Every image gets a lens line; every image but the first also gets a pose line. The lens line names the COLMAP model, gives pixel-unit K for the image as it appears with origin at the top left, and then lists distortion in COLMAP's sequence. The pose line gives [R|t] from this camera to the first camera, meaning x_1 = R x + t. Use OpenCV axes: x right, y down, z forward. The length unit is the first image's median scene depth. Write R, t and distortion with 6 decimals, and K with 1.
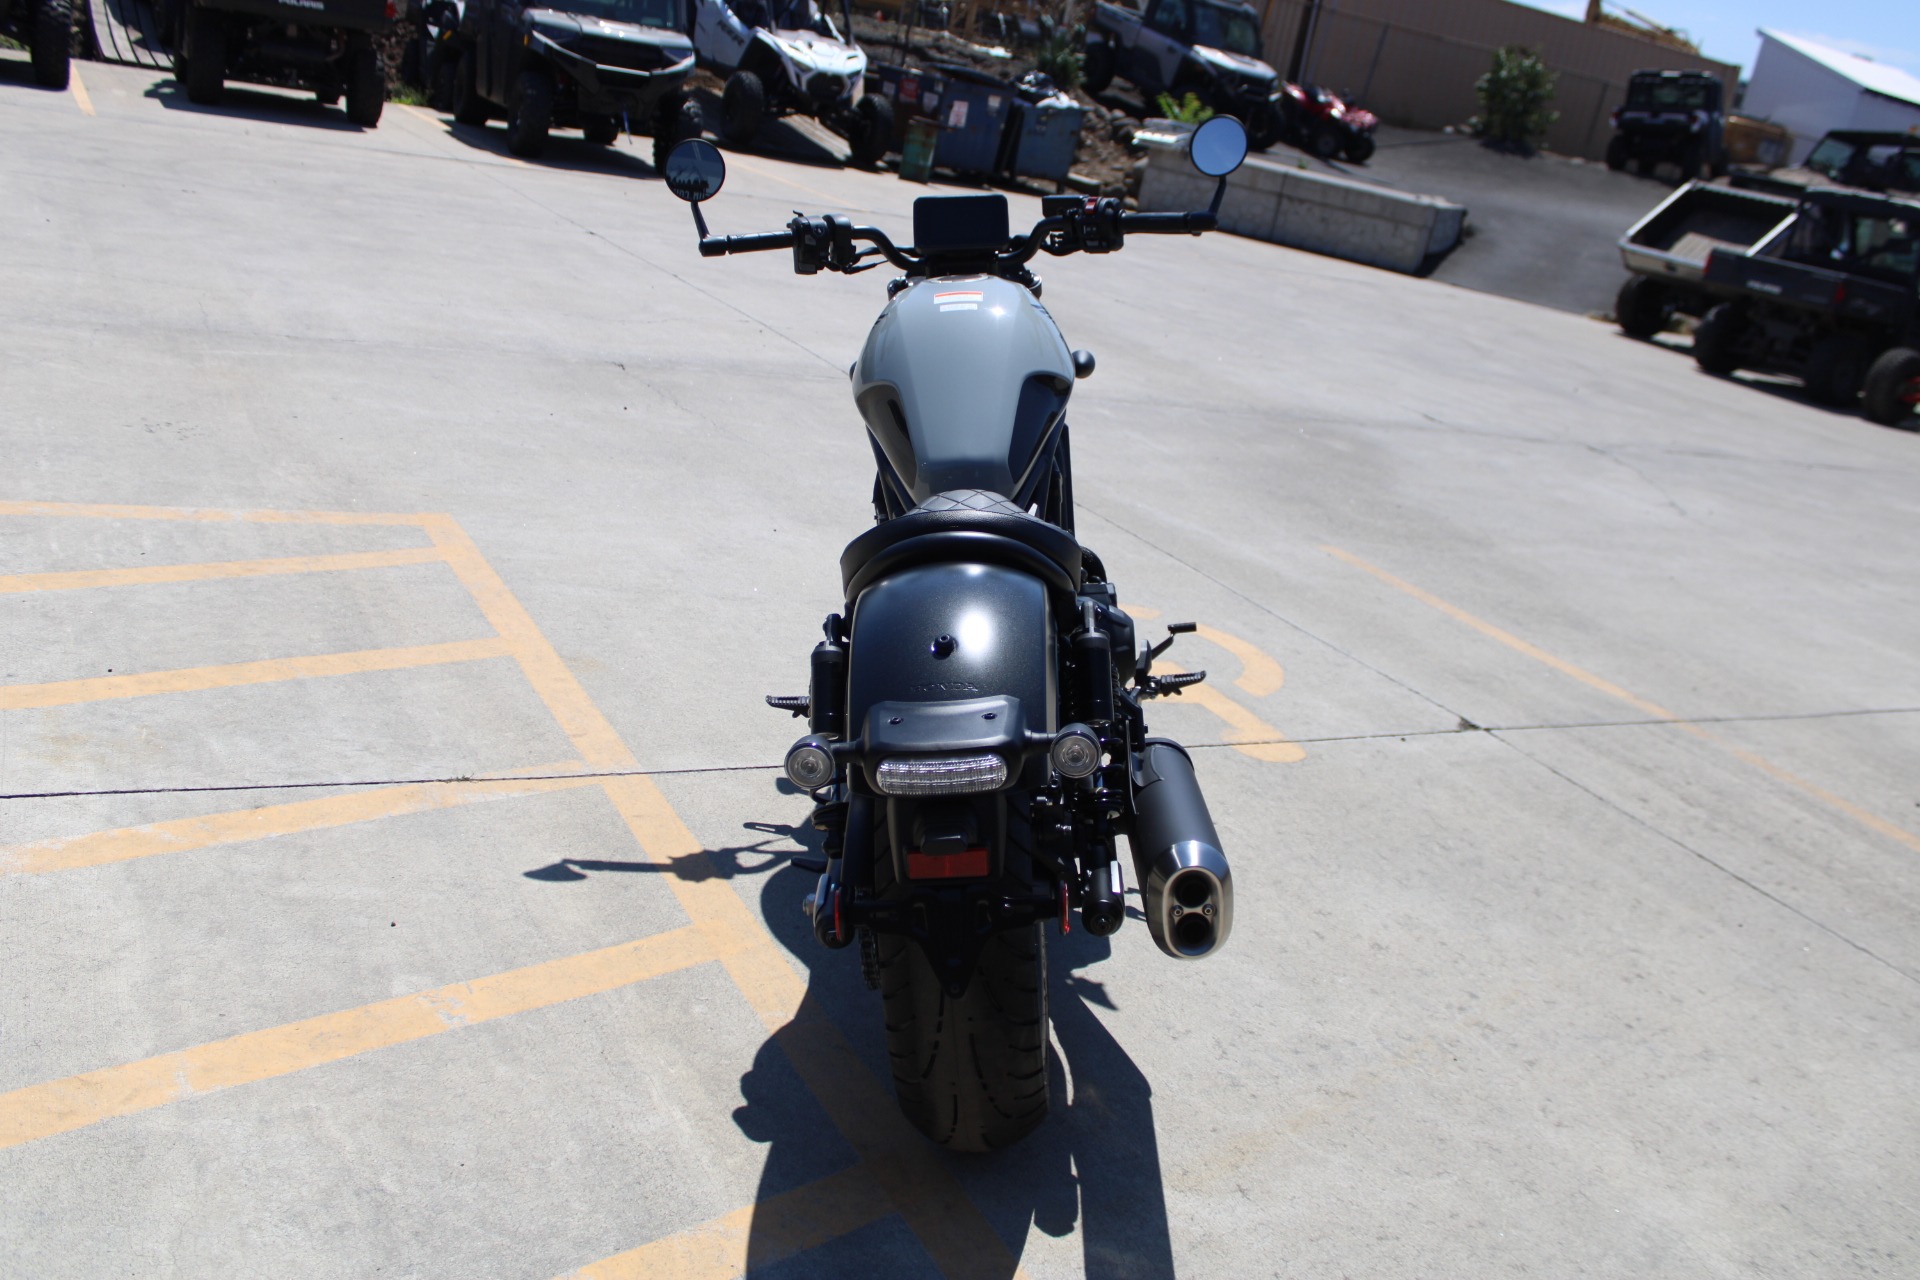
lens RADIAL K [[1696.6, 0, 967.0], [0, 1696.6, 637.9], [0, 0, 1]] dist [-0.143594, 0.134818]
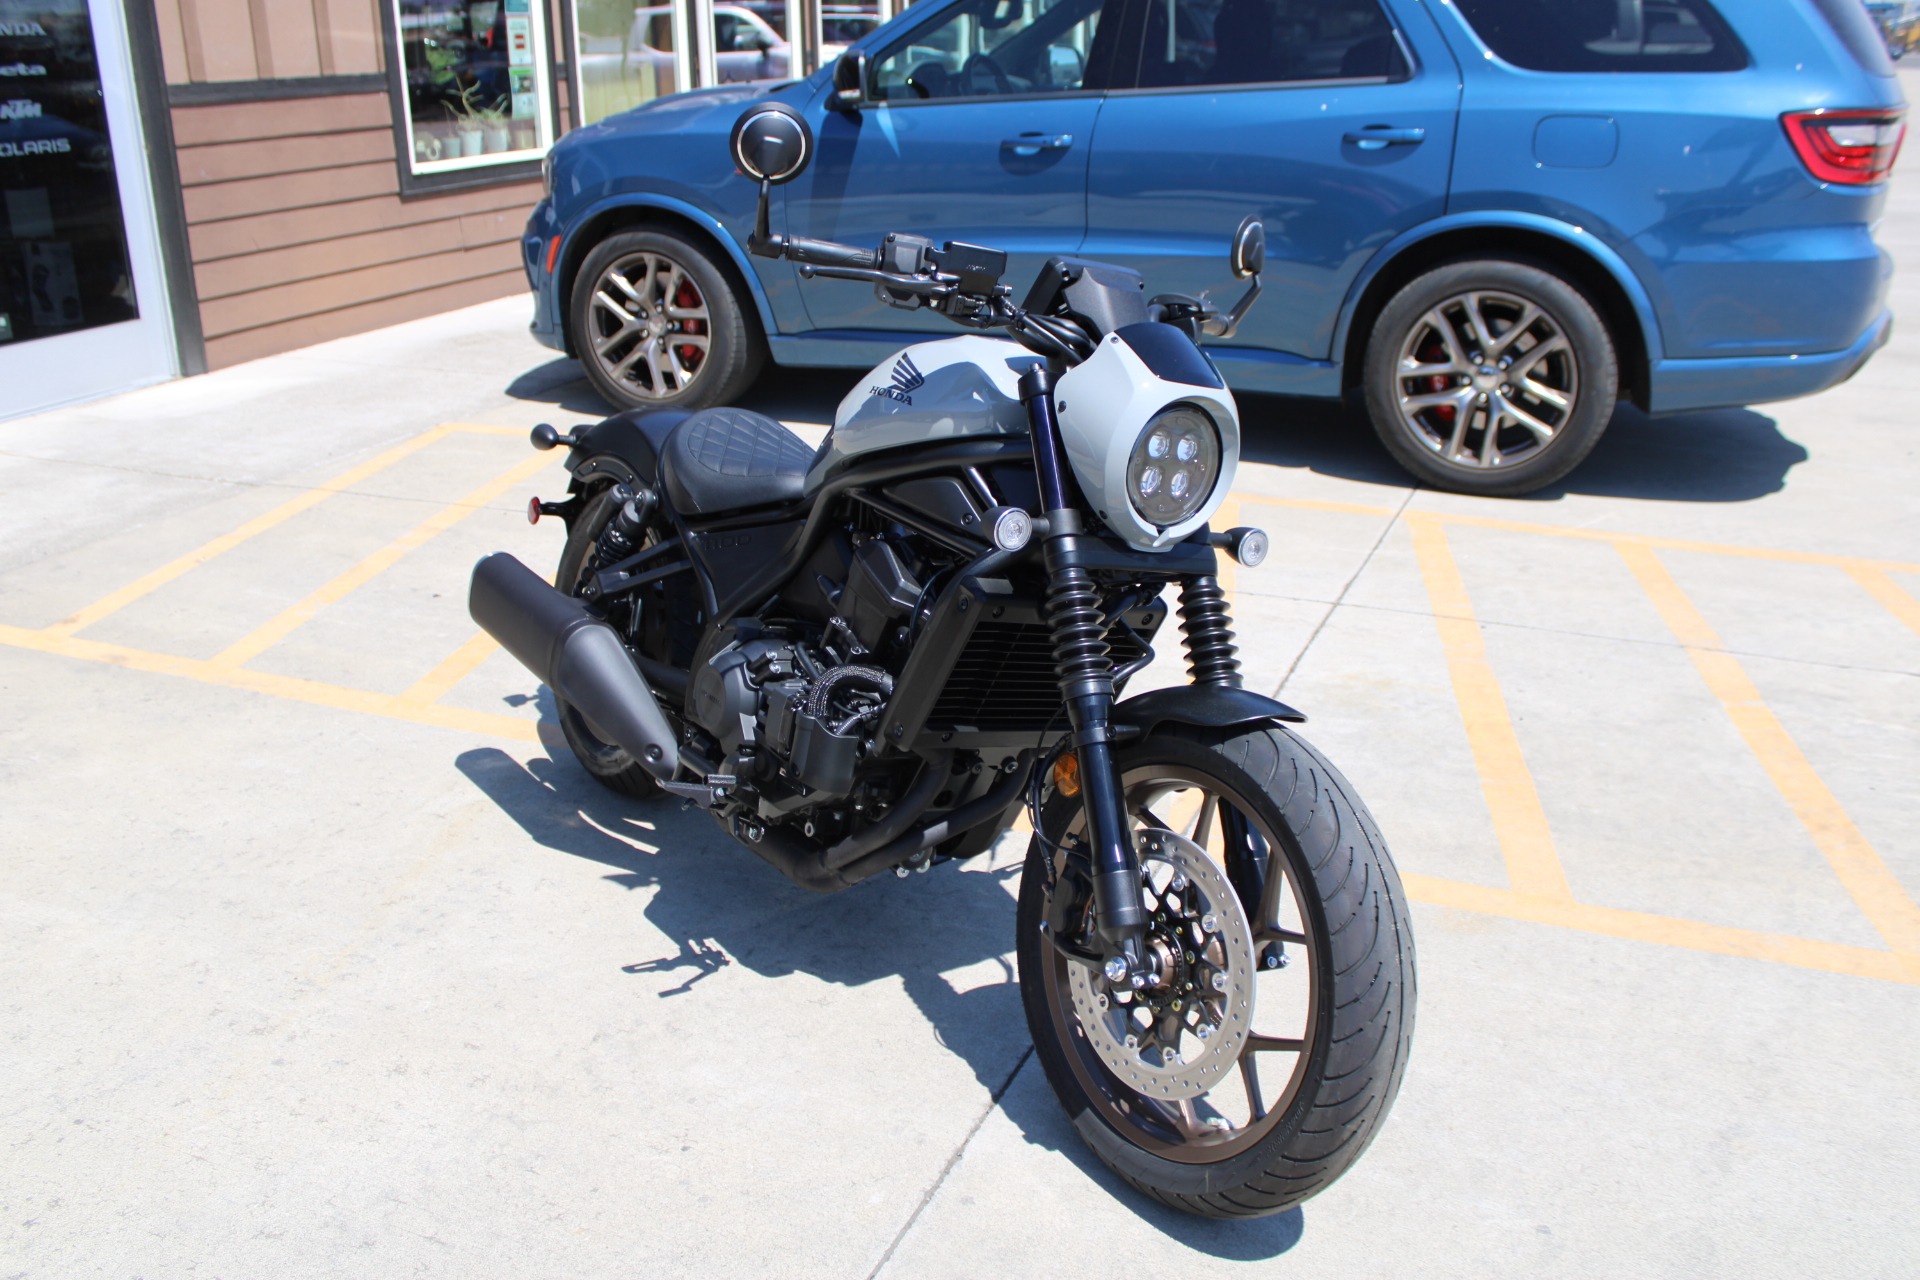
lens RADIAL K [[1692.5, 0, 955.8], [0, 1692.5, 632.2], [0, 0, 1]] dist [-0.153037, 0.138431]
pose [[-0.784821, 0.040045, -0.618427, 0.502725], [-0.314821, 0.833793, 0.453517, -0.430492], [0.533801, 0.550623, -0.641772, 1.483596]]
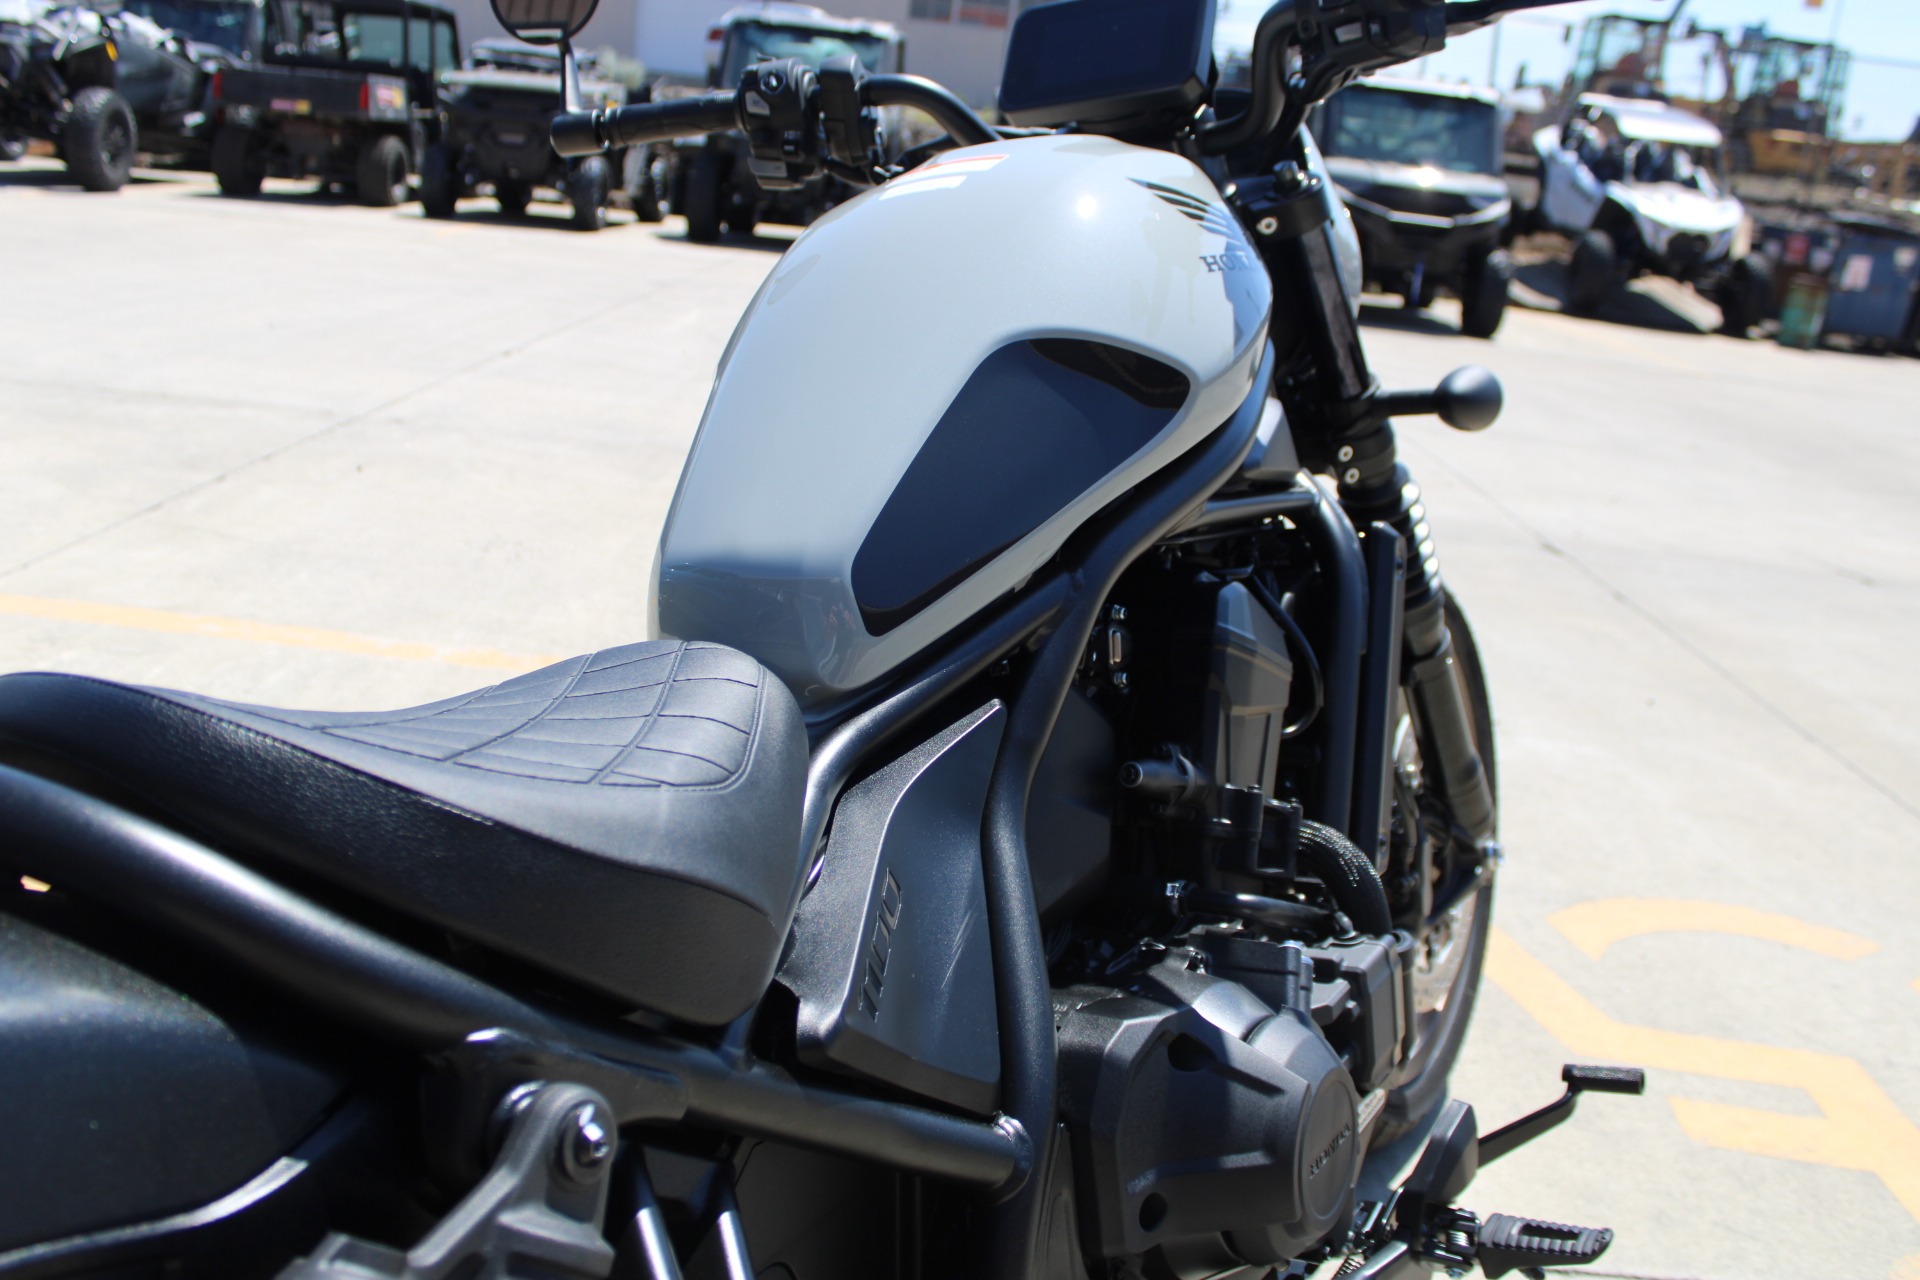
lens RADIAL K [[1692.5, 0, 955.8], [0, 1692.5, 632.2], [0, 0, 1]] dist [-0.153037, 0.138431]
pose [[0.863209, 0.048310, -0.502530, 0.177670], [-0.107963, 0.990048, -0.090275, -0.053034], [0.493168, 0.132181, 0.859834, 0.606551]]
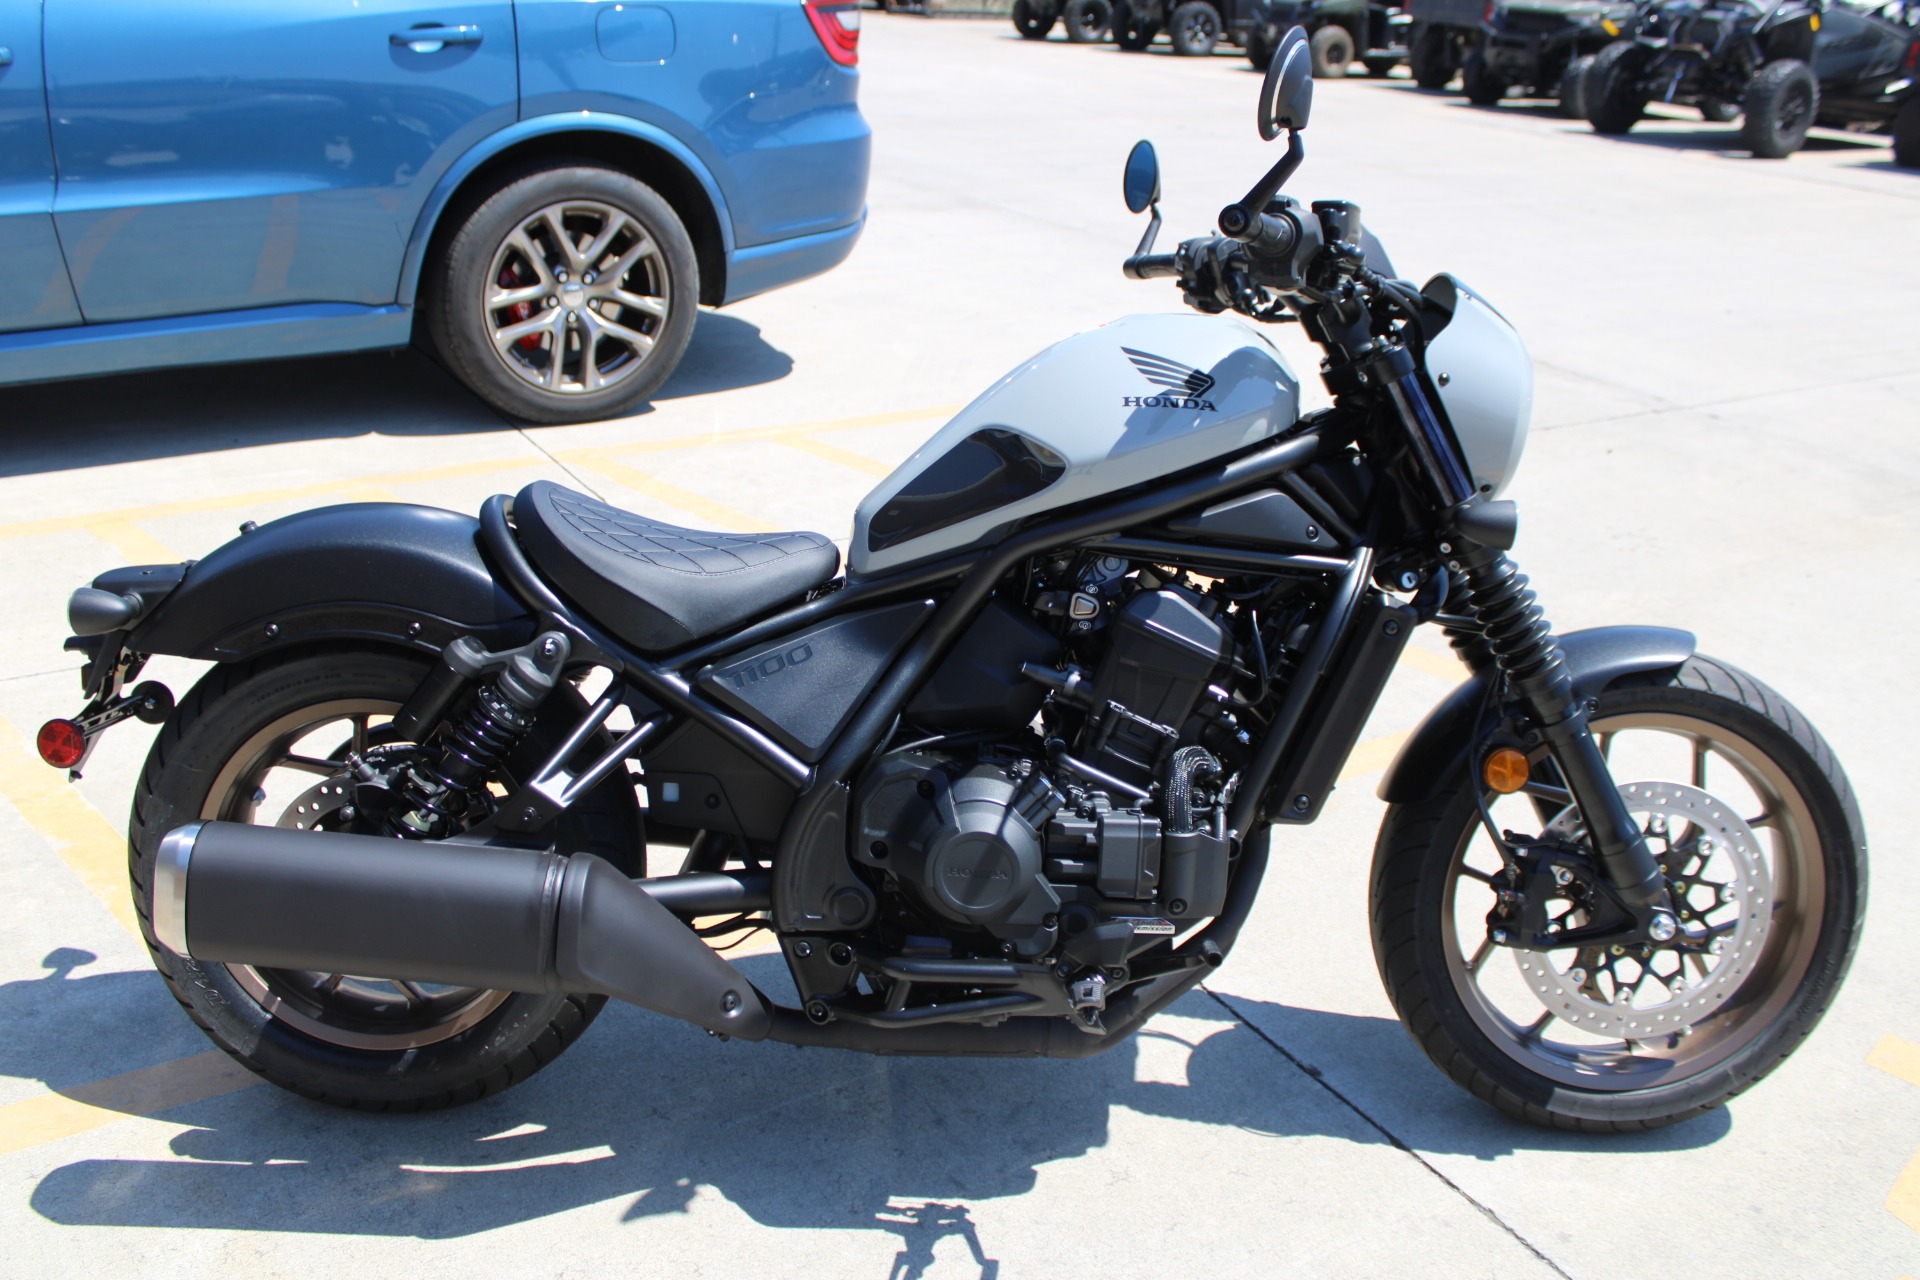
lens RADIAL K [[1692.5, 0, 955.8], [0, 1692.5, 632.2], [0, 0, 1]] dist [-0.153037, 0.138431]
pose [[0.048699, 0.212766, -0.975889, 0.636410], [-0.347693, 0.919550, 0.183132, -0.173999], [0.936343, 0.330391, 0.118759, 0.808206]]
